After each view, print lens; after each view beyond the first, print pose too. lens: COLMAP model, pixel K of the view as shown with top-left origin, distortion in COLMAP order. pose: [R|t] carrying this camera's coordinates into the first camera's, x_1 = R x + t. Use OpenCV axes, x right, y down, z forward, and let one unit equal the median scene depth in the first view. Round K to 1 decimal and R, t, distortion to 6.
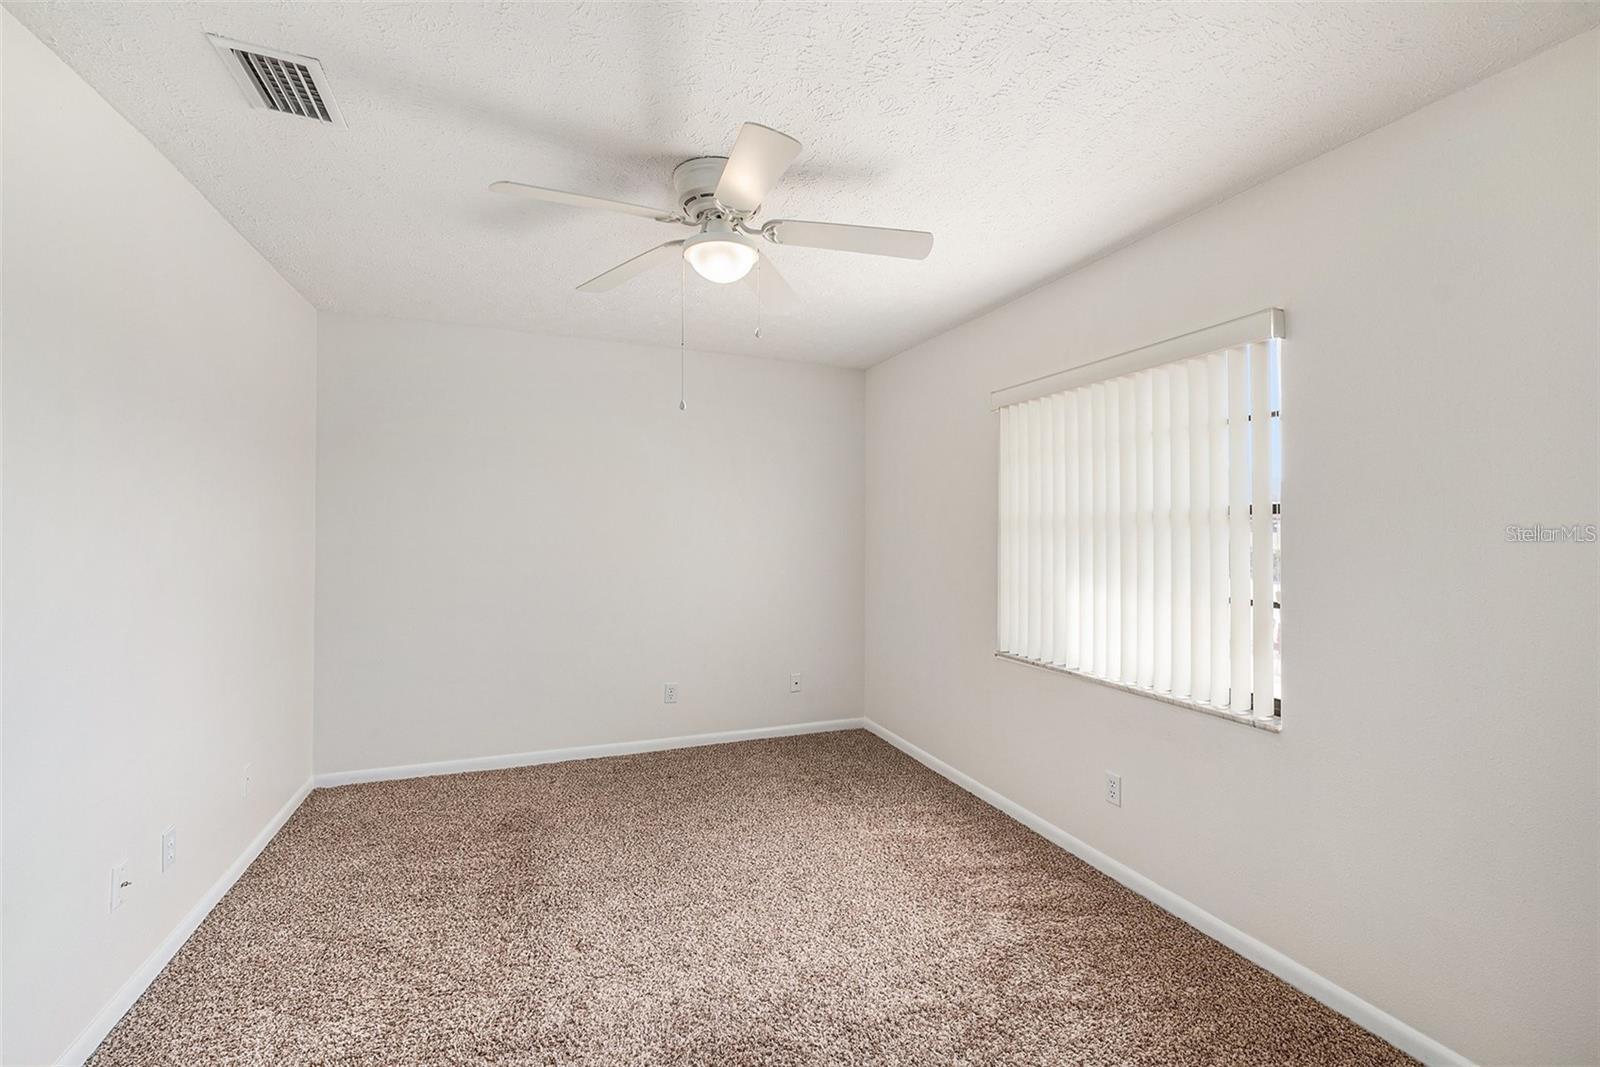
lens RADIAL K [[678.1, 0, 800.0], [0, 678.1, 533.5], [0, 0, 1]] dist [-0.002734, -0.000286]
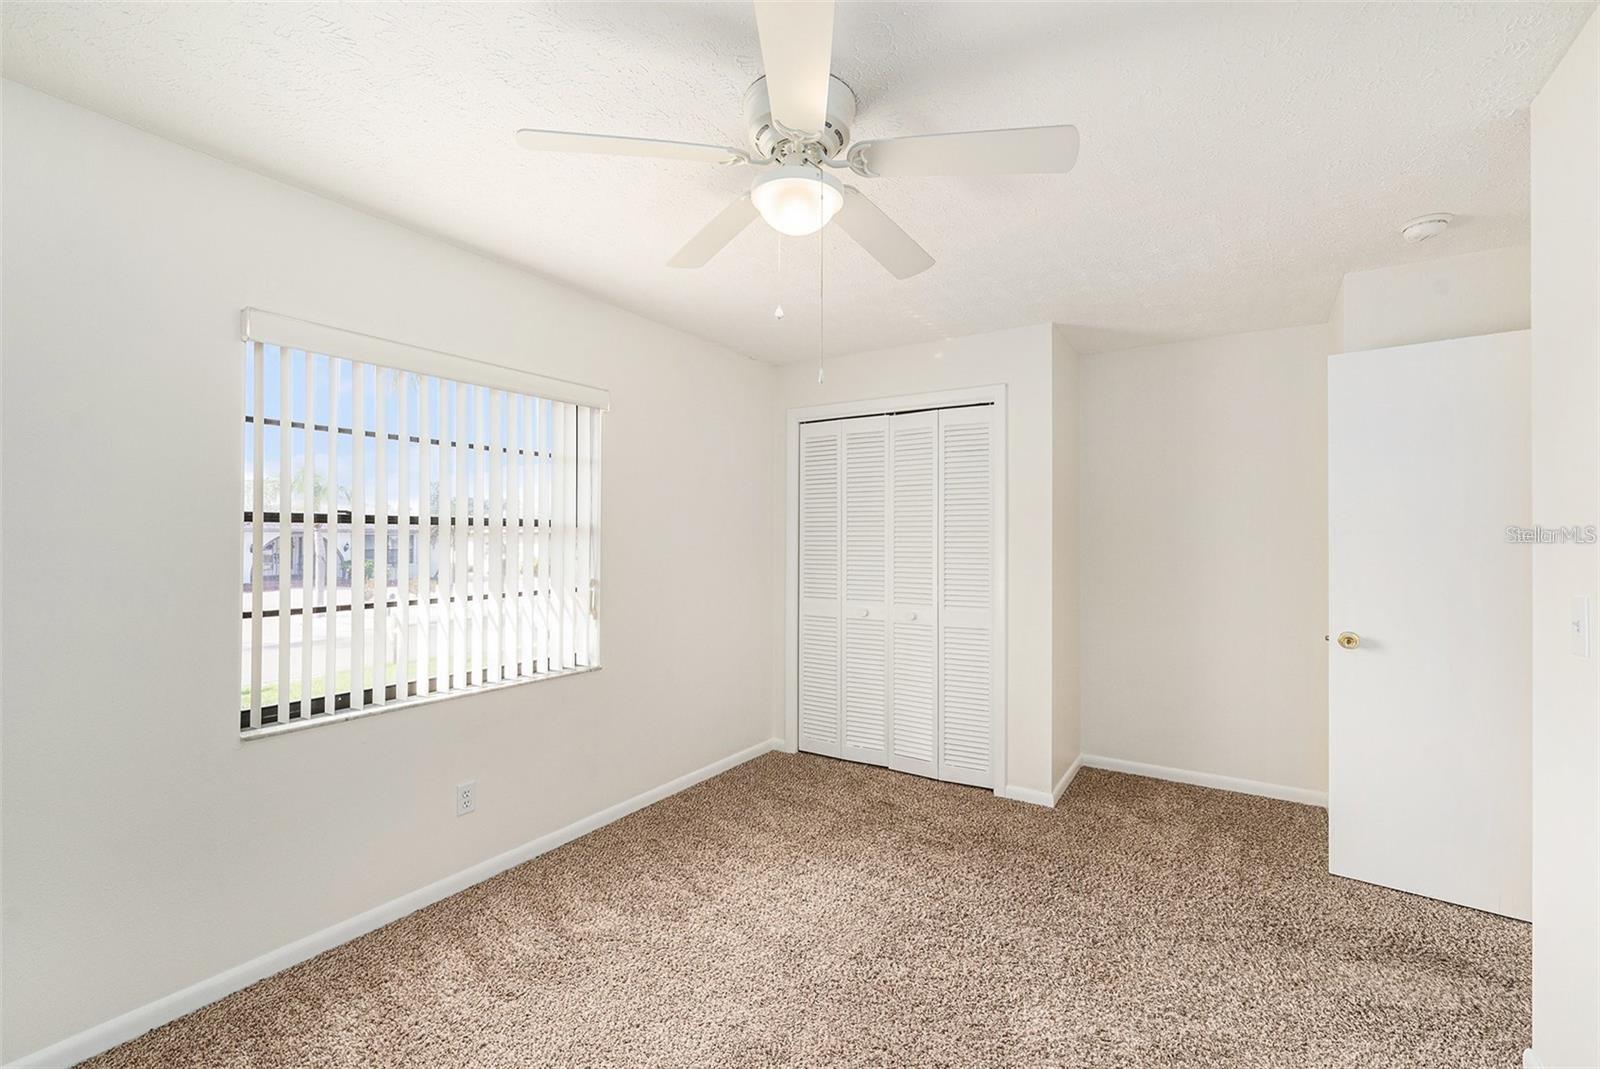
lens RADIAL K [[678.1, 0, 800.0], [0, 678.1, 534.5], [0, 0, 1]] dist [-0.002734, -0.000286]
pose [[-0.575640, 0.003143, 0.817697, -0.699145], [-0.003173, 0.999976, -0.006078, 0.000120], [-0.817697, -0.006093, -0.575616, 1.299432]]
